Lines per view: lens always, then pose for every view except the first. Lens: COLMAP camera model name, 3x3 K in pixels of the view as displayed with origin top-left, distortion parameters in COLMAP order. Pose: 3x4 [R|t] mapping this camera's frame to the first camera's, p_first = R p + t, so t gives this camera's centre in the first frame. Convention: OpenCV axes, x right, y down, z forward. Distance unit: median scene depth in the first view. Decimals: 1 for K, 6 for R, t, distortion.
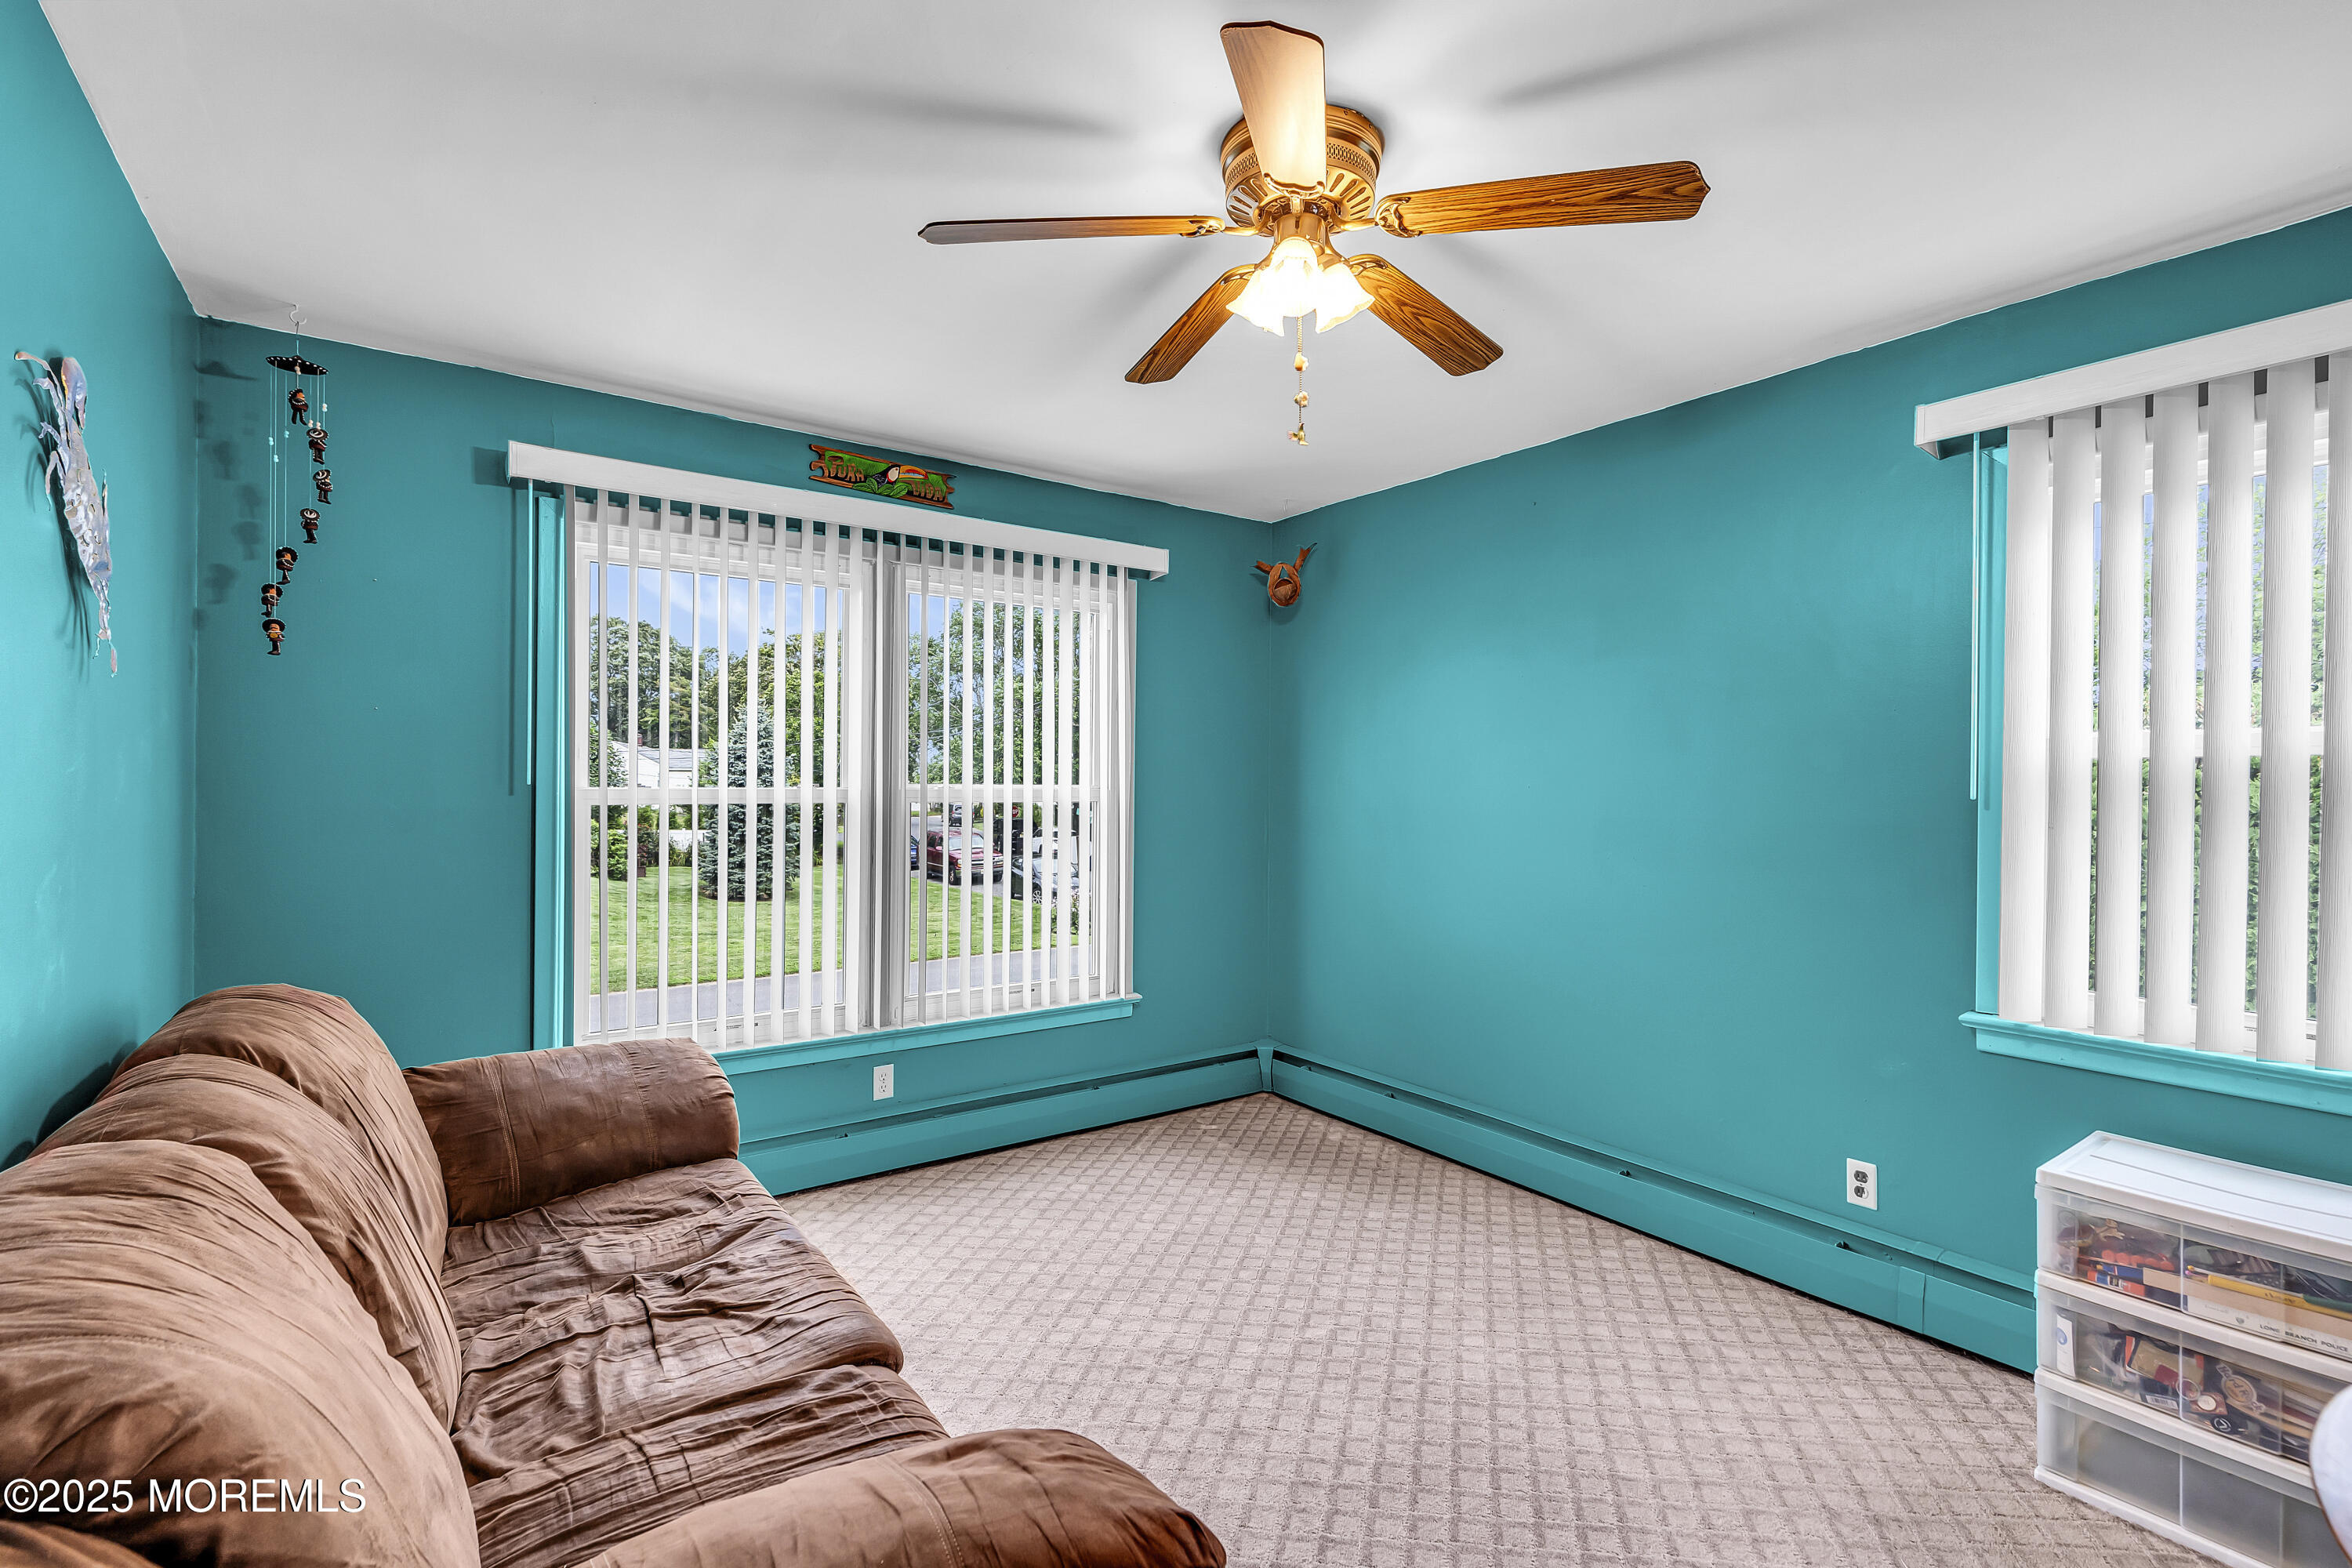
lens RADIAL K [[1074.8, 0, 1174.5], [0, 1074.8, 780.3], [0, 0, 1]] dist [-0.007984, 0.002790]
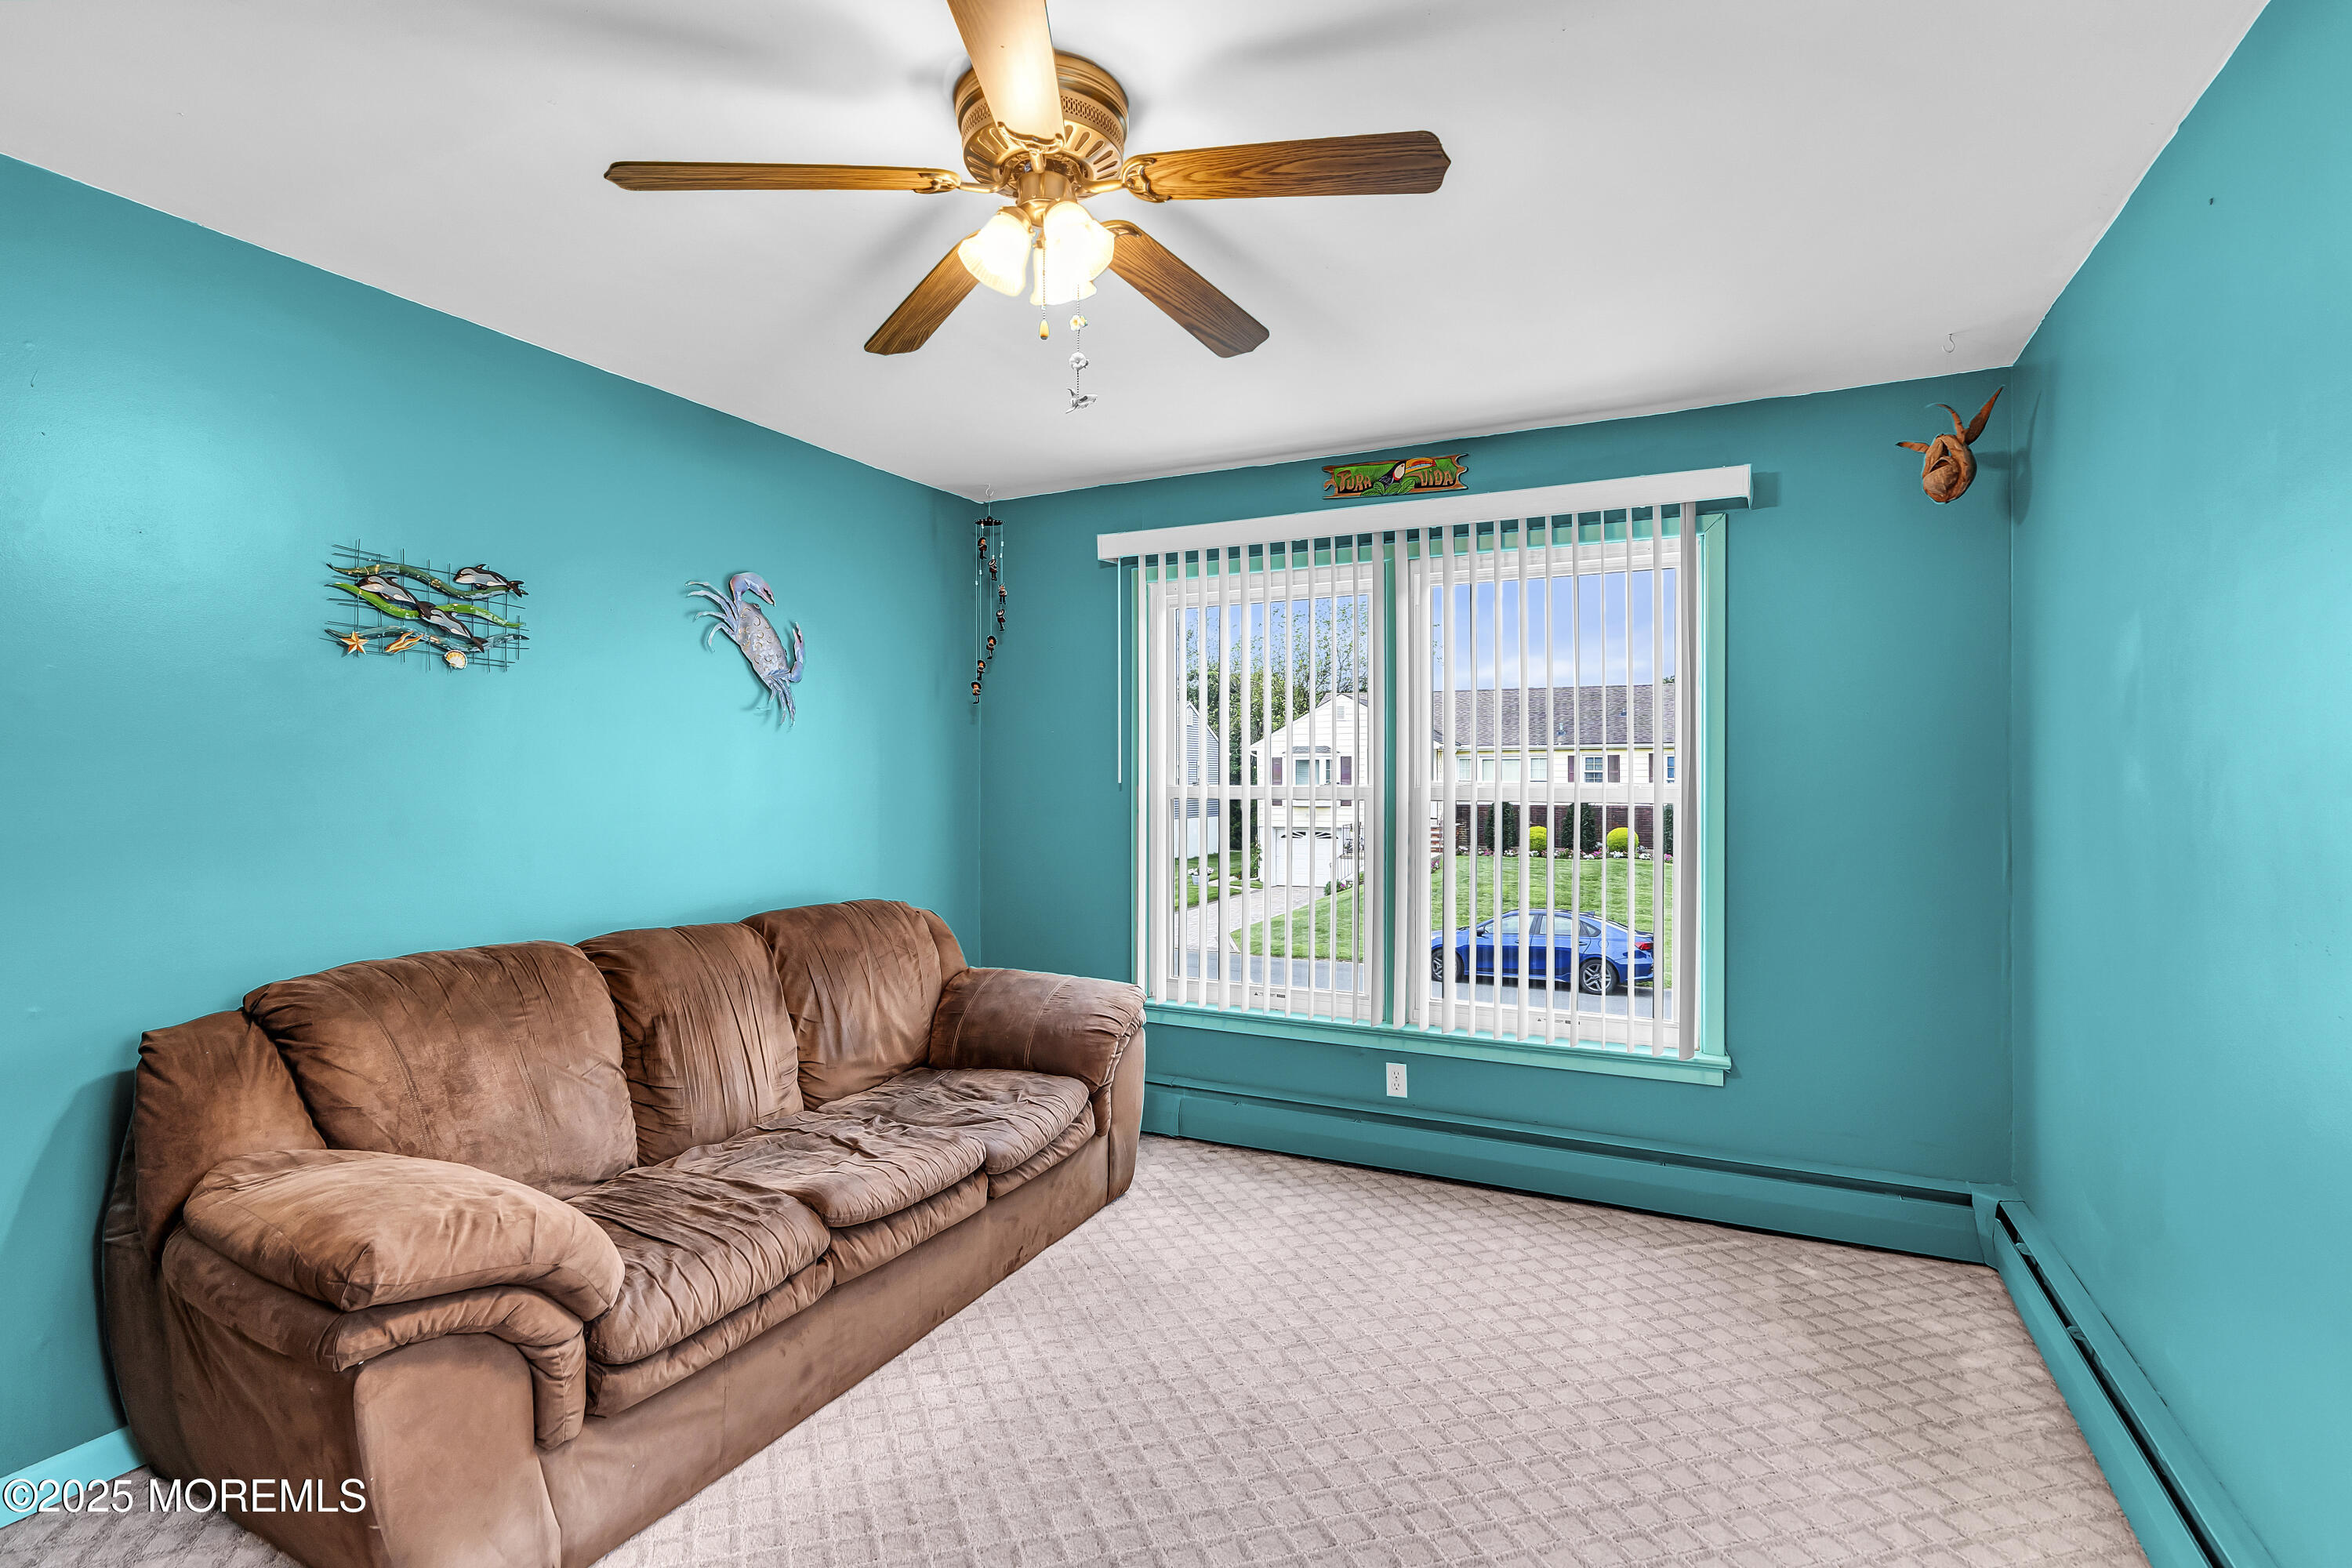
lens RADIAL K [[1074.8, 0, 1191.9], [0, 1074.8, 780.9], [0, 0, 1]] dist [-0.007984, 0.002790]
pose [[0.472124, -0.007068, -0.881504, 0.527412], [0.003160, 0.999975, -0.006325, 0.007593], [0.881527, 0.000201, 0.472134, 0.361705]]
